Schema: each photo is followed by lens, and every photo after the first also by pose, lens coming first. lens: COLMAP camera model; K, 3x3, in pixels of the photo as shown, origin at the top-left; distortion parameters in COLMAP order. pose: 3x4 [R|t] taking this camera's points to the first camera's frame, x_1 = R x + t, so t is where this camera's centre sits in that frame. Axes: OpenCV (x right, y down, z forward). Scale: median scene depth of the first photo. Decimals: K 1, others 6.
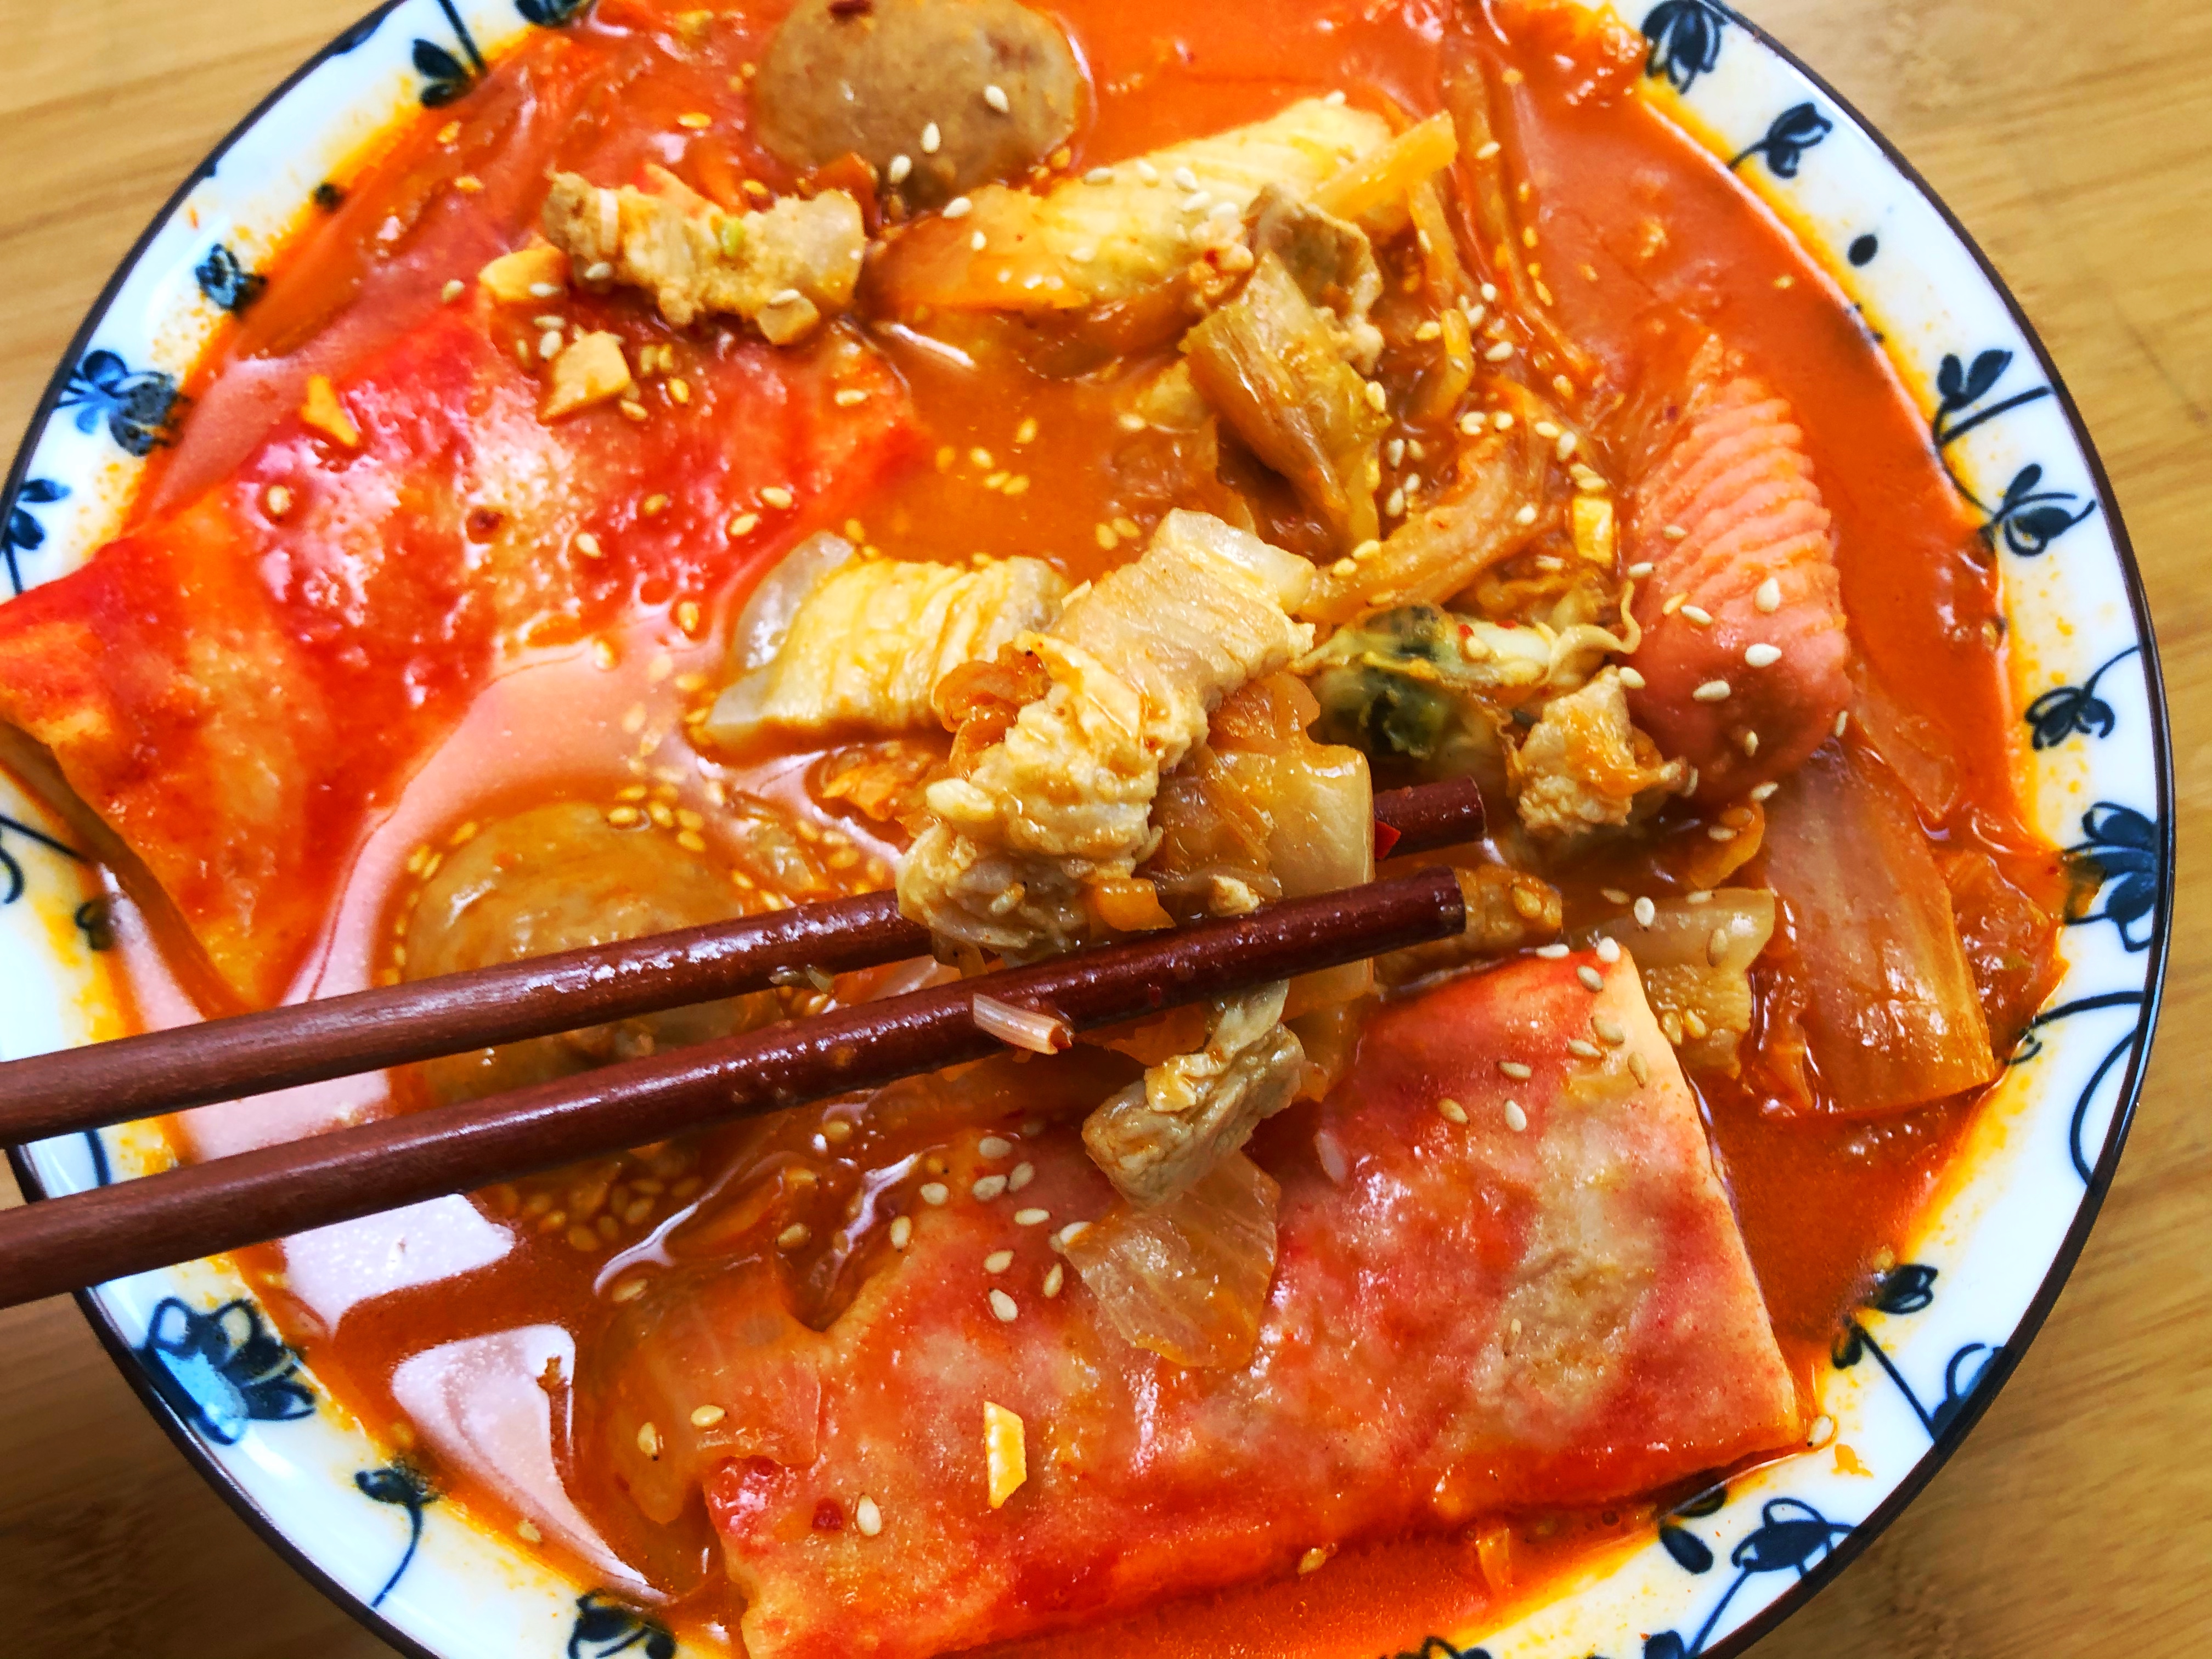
lens RADIAL K [[1877.7, 0, 1111.4], [0, 1877.7, 827.2], [0, 0, 1]] dist [-0.040907, 0.073182]
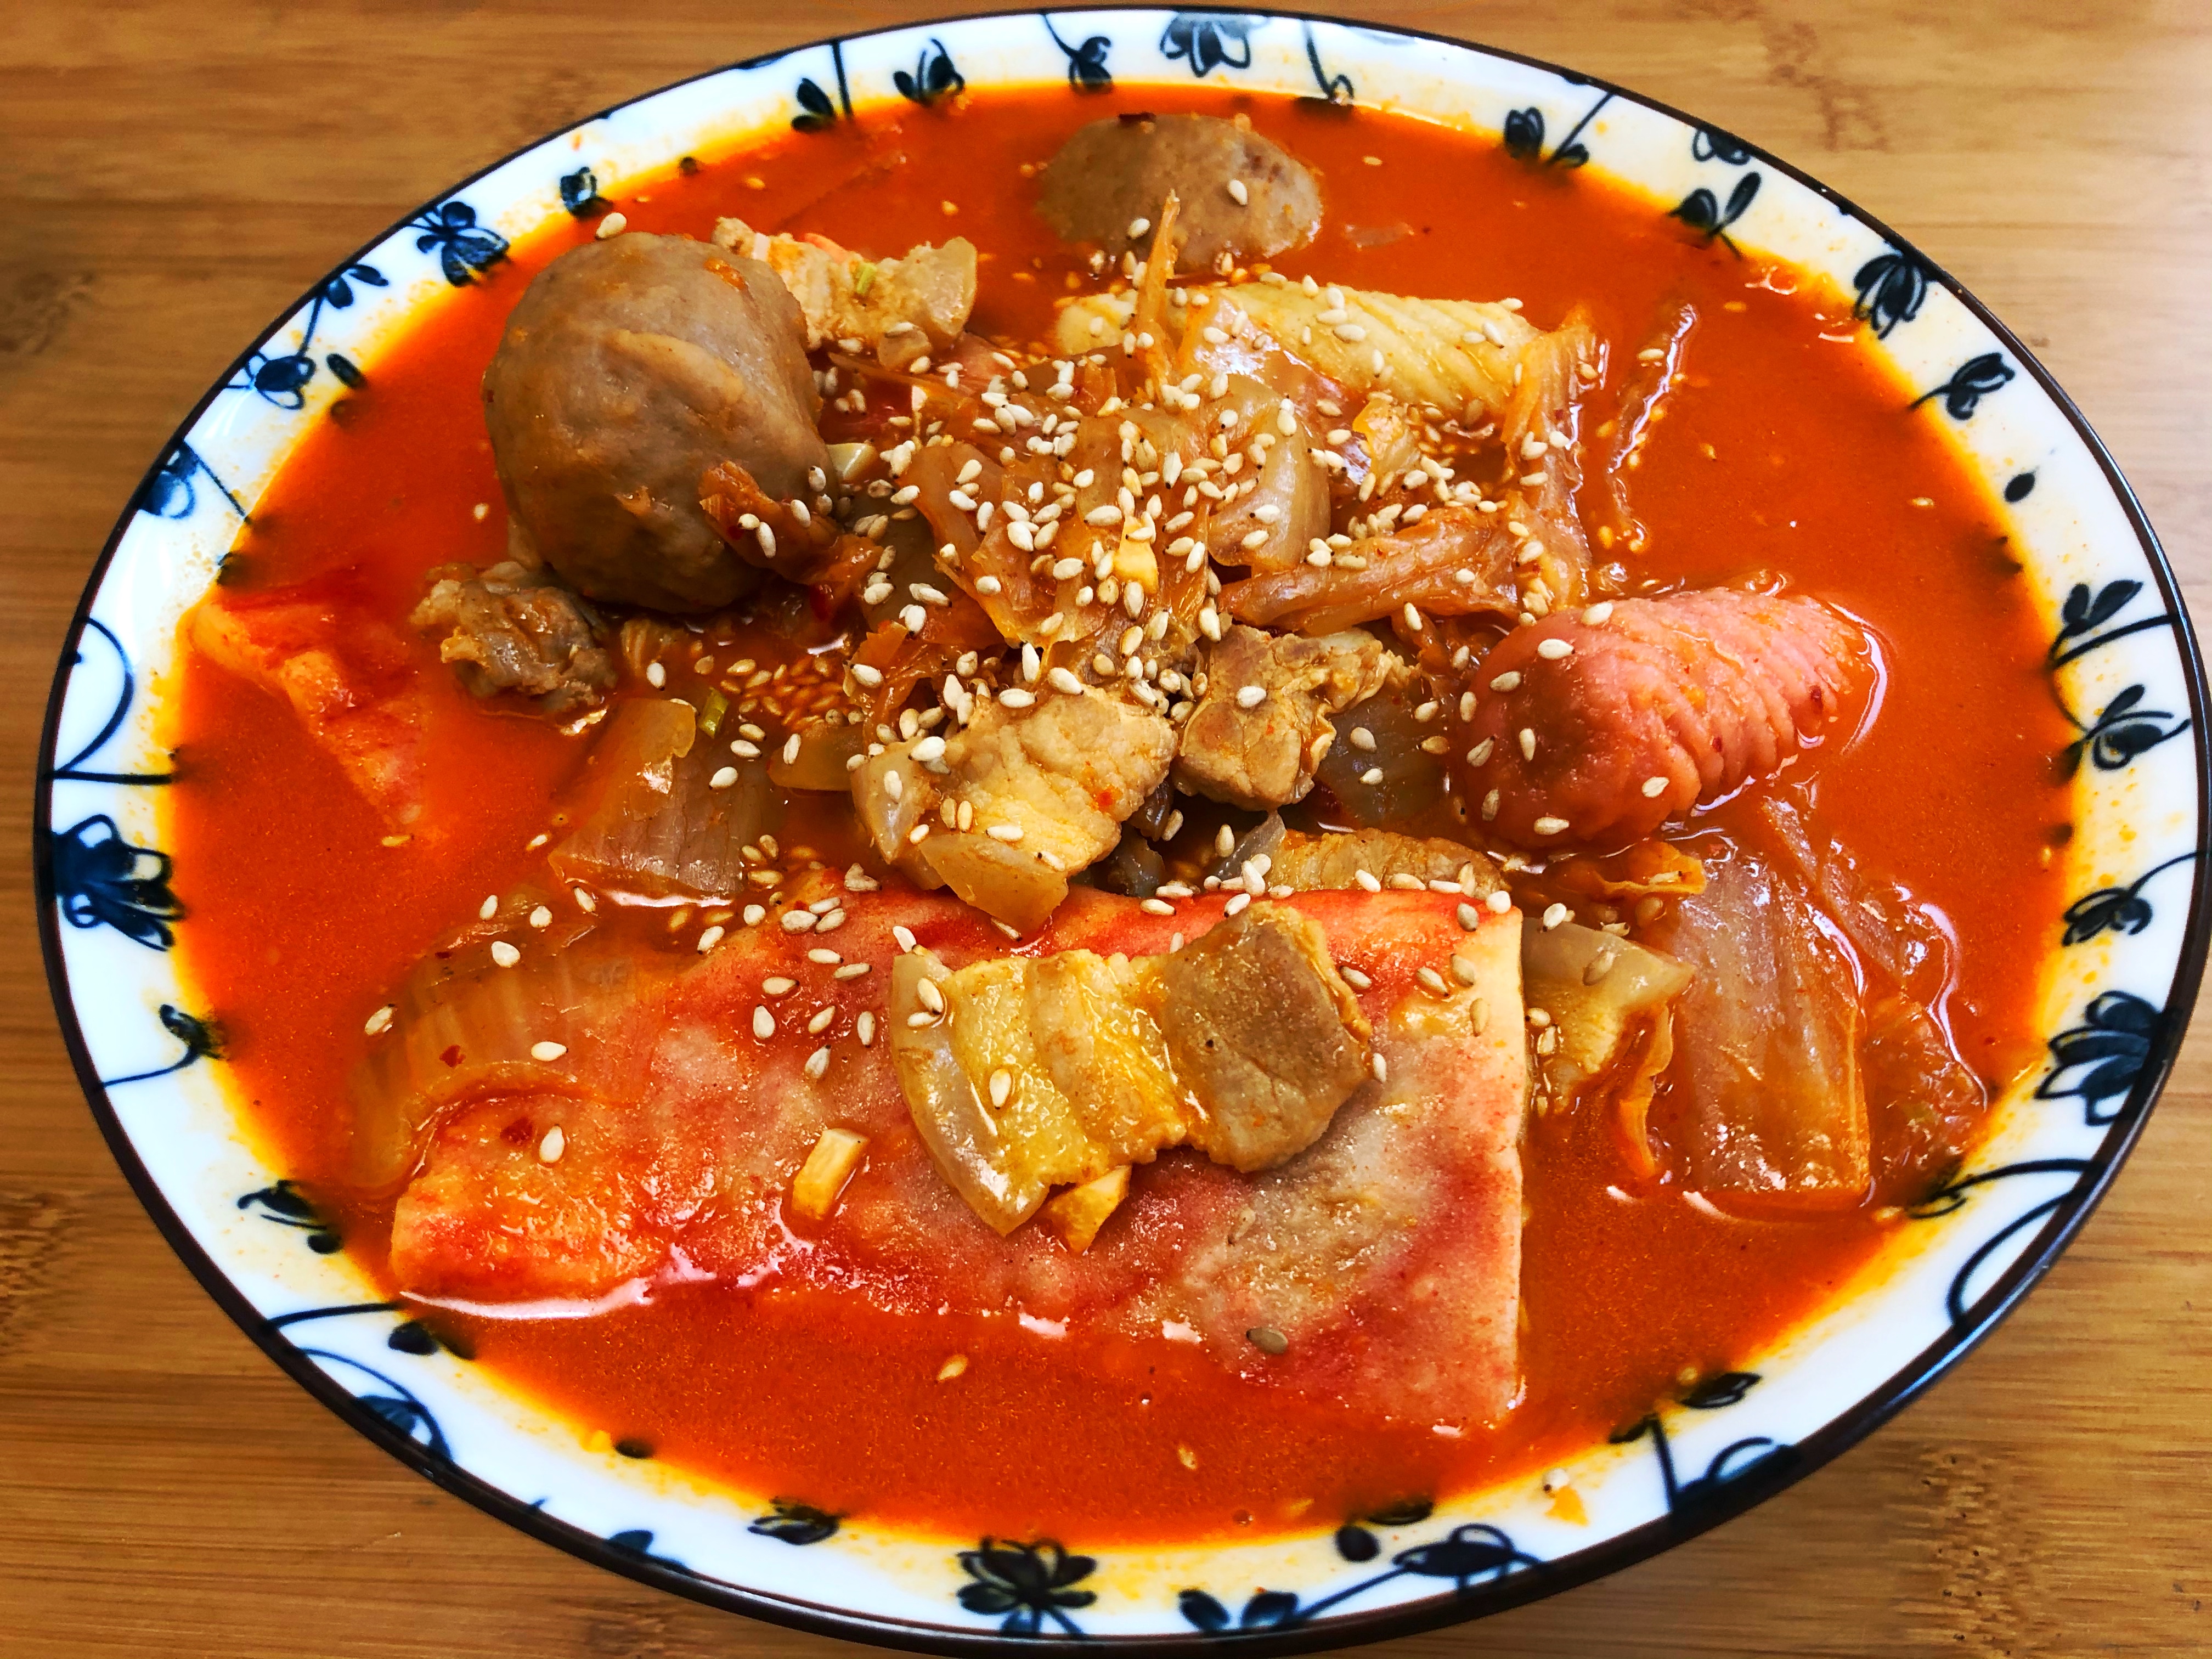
lens RADIAL K [[1877.7, 0, 1111.4], [0, 1877.7, 827.2], [0, 0, 1]] dist [-0.040907, 0.073182]
pose [[0.928009, 0.268372, -0.258408, 0.282667], [-0.332612, 0.909282, -0.250149, 0.284267], [0.167833, 0.318091, 0.933087, 0.059188]]
